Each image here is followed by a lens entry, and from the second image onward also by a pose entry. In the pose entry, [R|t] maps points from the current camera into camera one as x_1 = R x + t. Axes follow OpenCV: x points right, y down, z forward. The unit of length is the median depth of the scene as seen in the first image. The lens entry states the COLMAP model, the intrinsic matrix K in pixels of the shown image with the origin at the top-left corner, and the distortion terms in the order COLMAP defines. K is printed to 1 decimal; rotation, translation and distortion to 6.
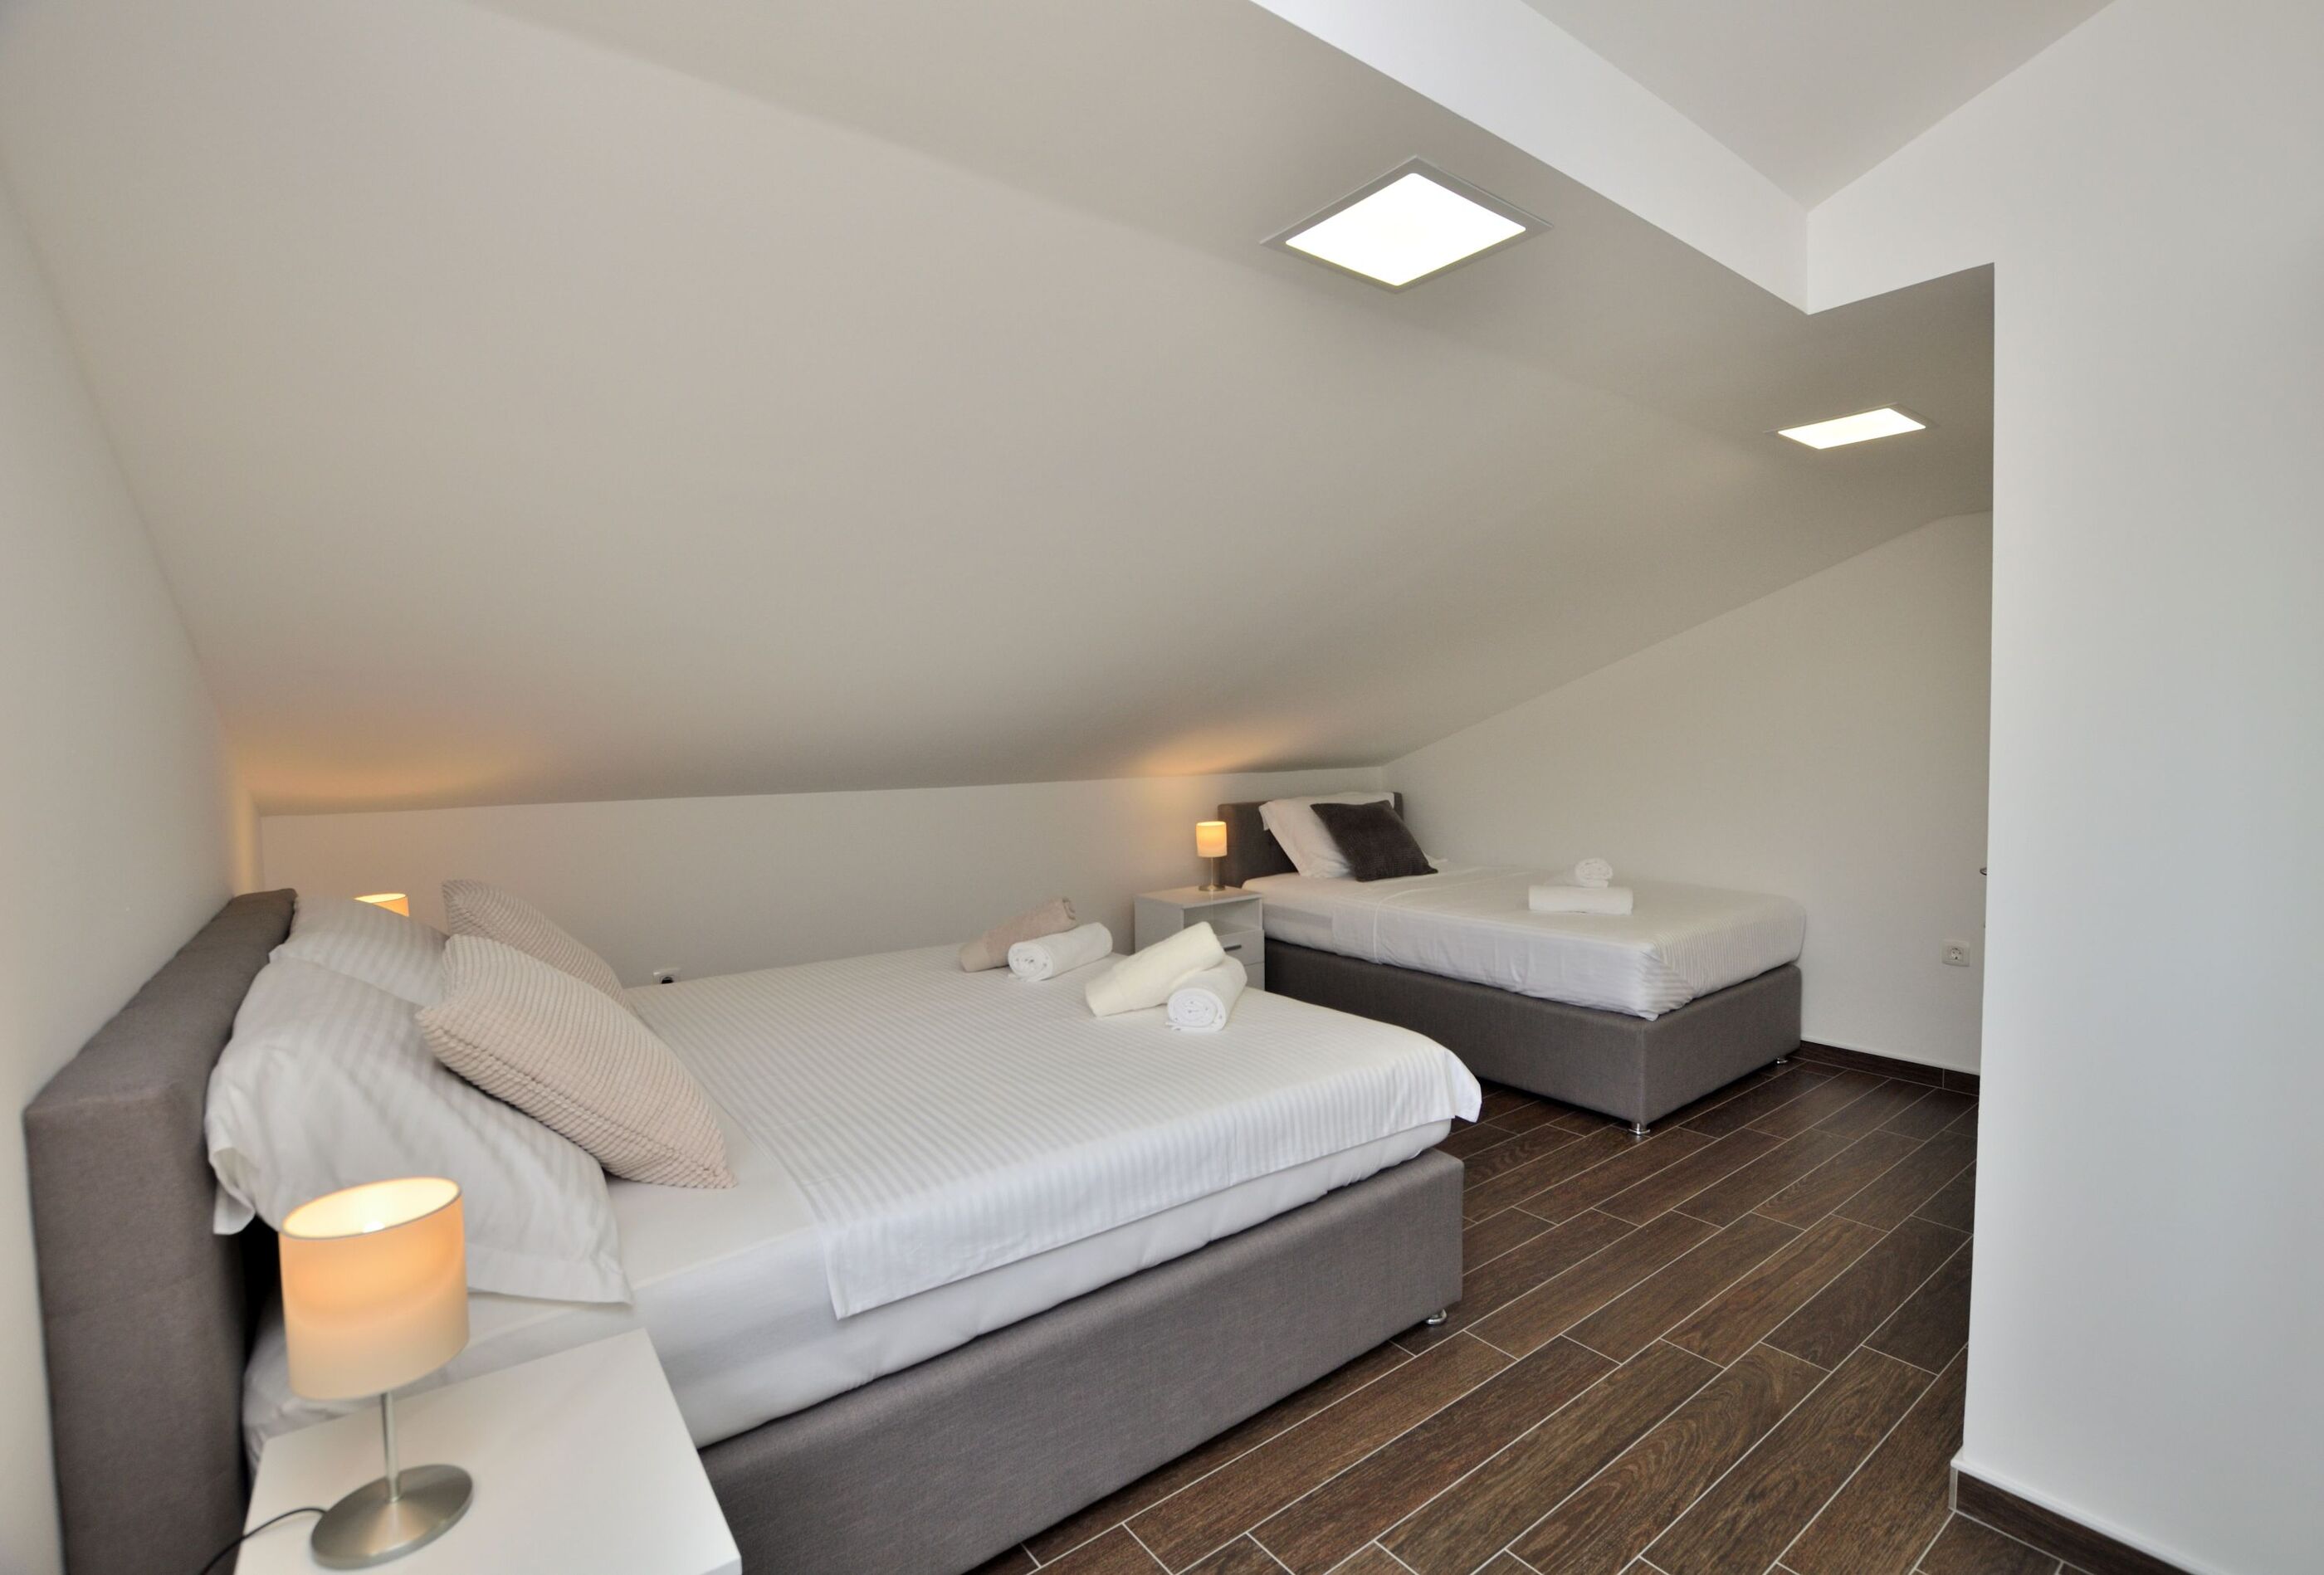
lens RADIAL K [[1047.2, 0, 1168.6], [0, 1047.2, 845.1], [0, 0, 1]] dist [-0.021747, -0.000332]
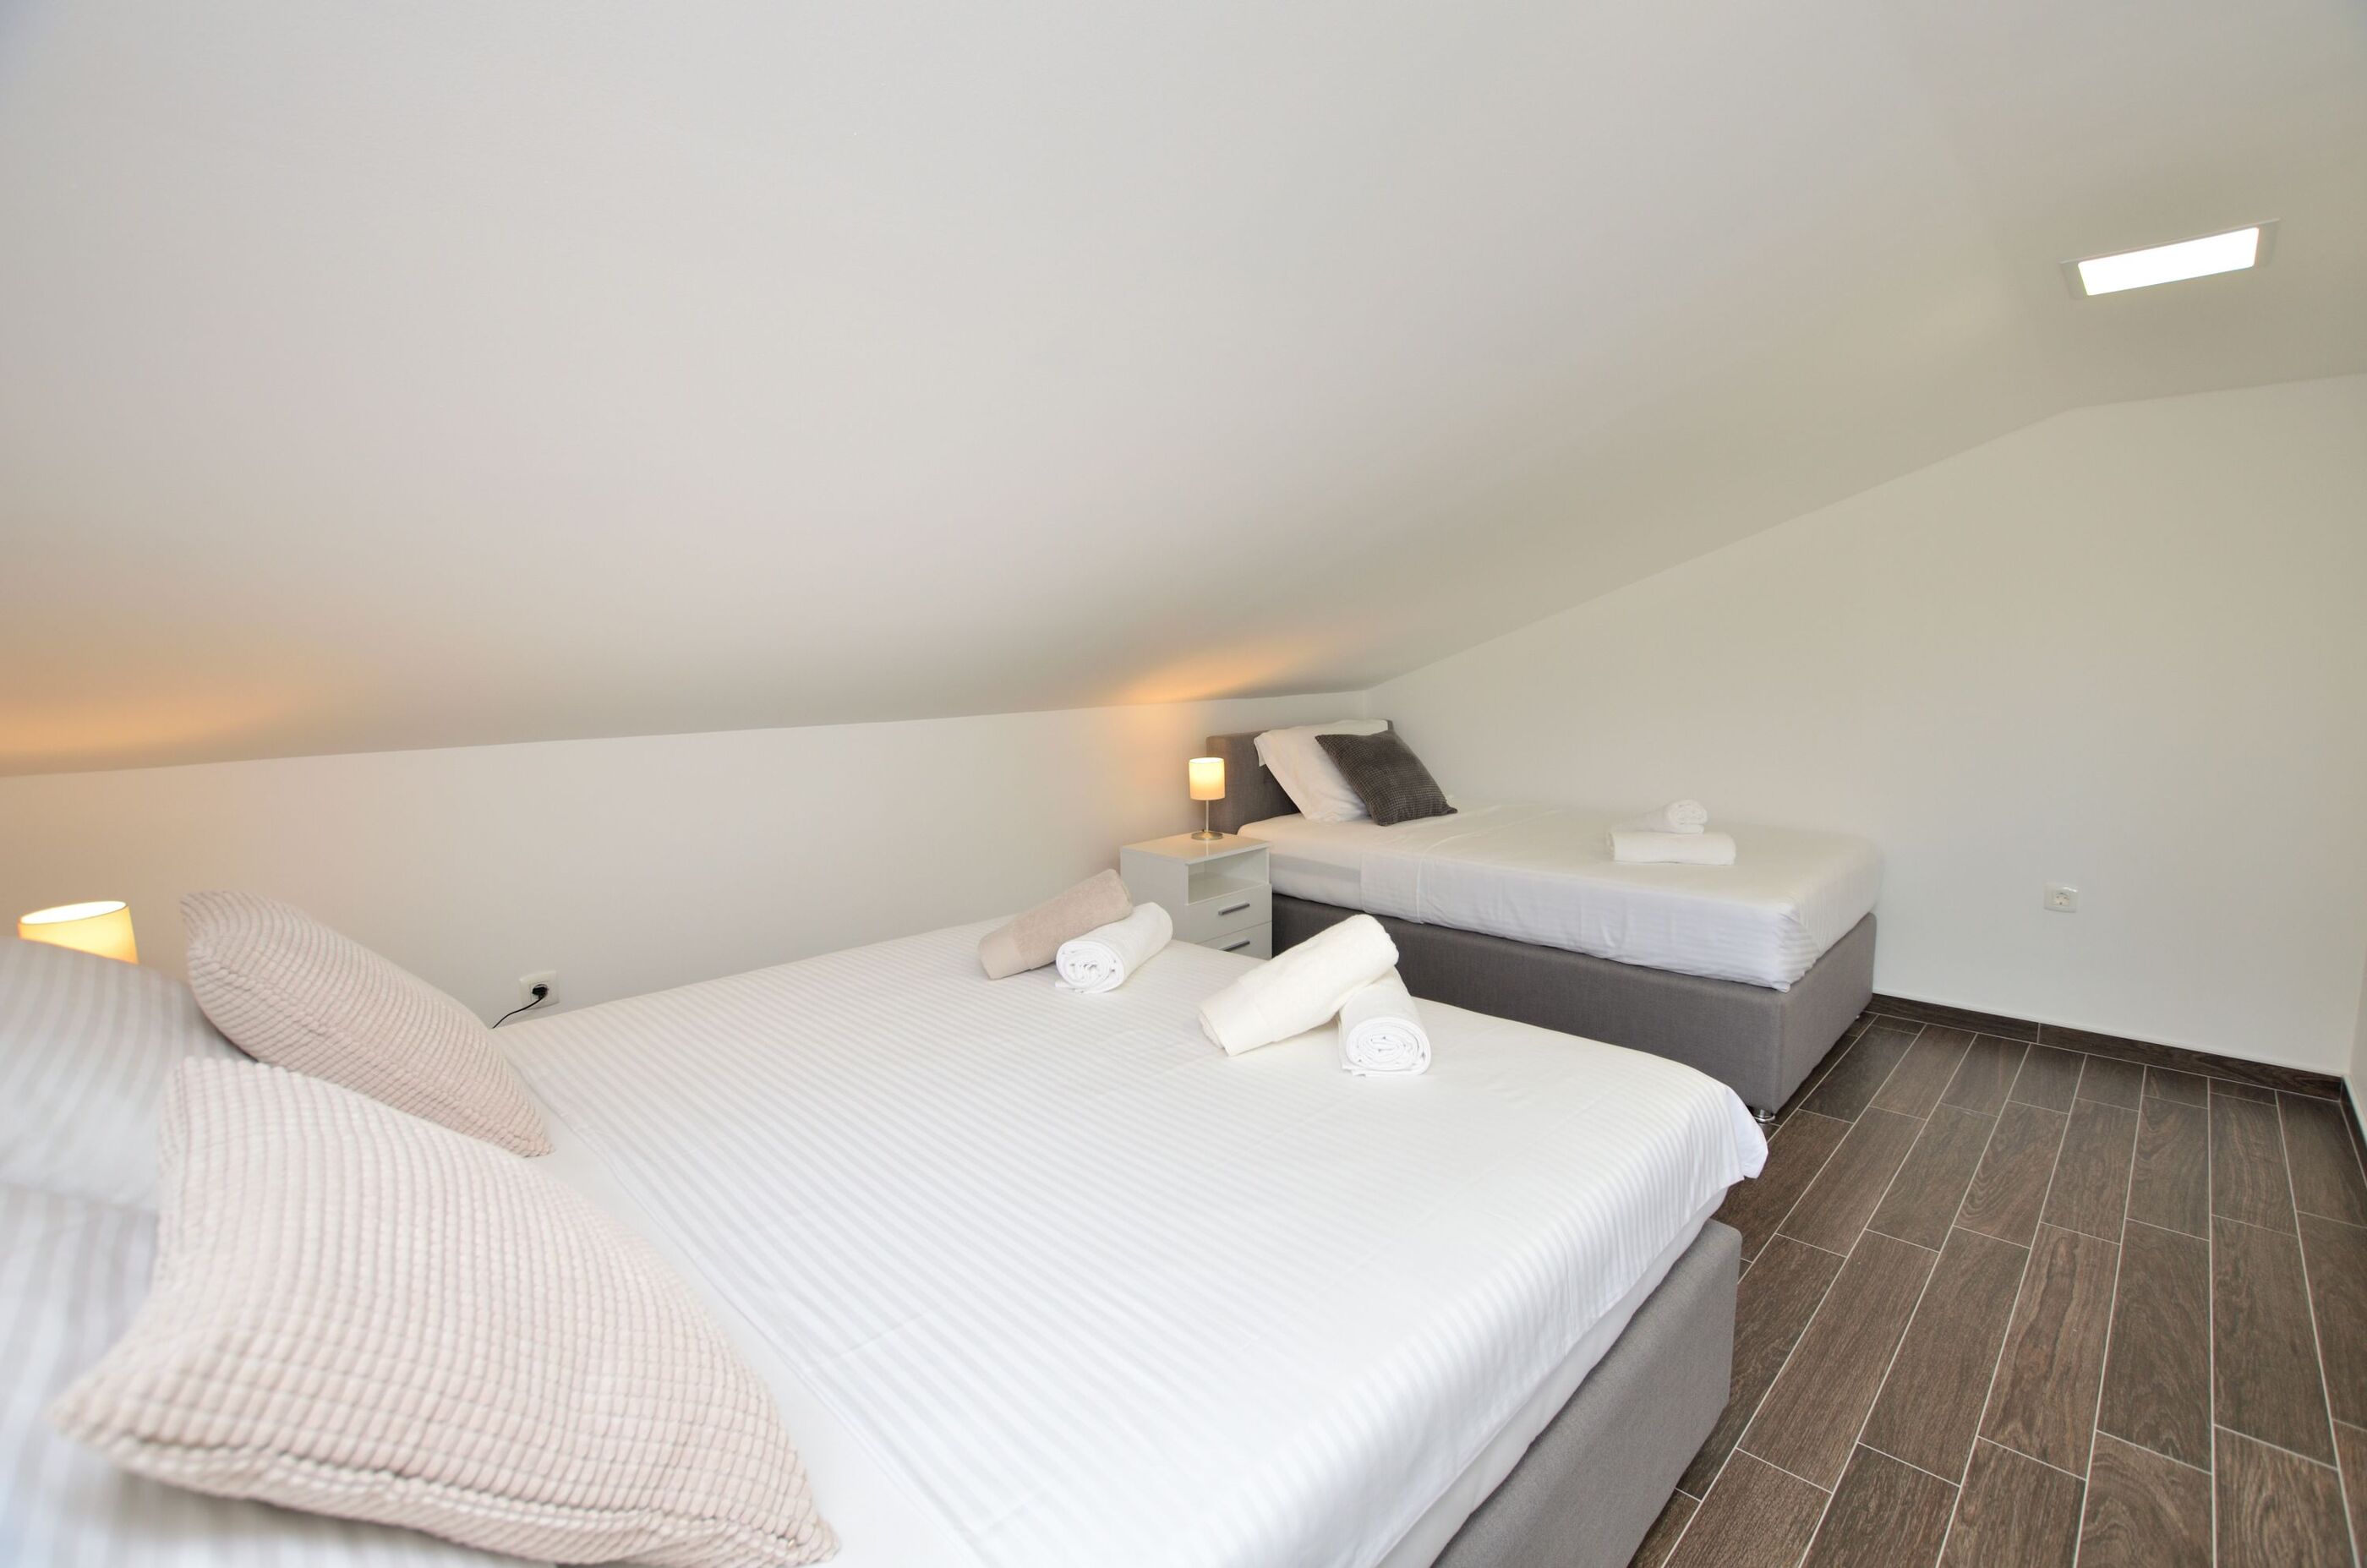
lens RADIAL K [[1045.0, 0, 1165.1], [0, 1045.0, 819.3], [0, 0, 1]] dist [-0.035738, 0.006423]
pose [[0.990309, -0.020593, 0.137346, -0.137989], [0.013766, 0.998630, 0.050476, -0.020196], [-0.138197, -0.048096, 0.989236, 0.218857]]
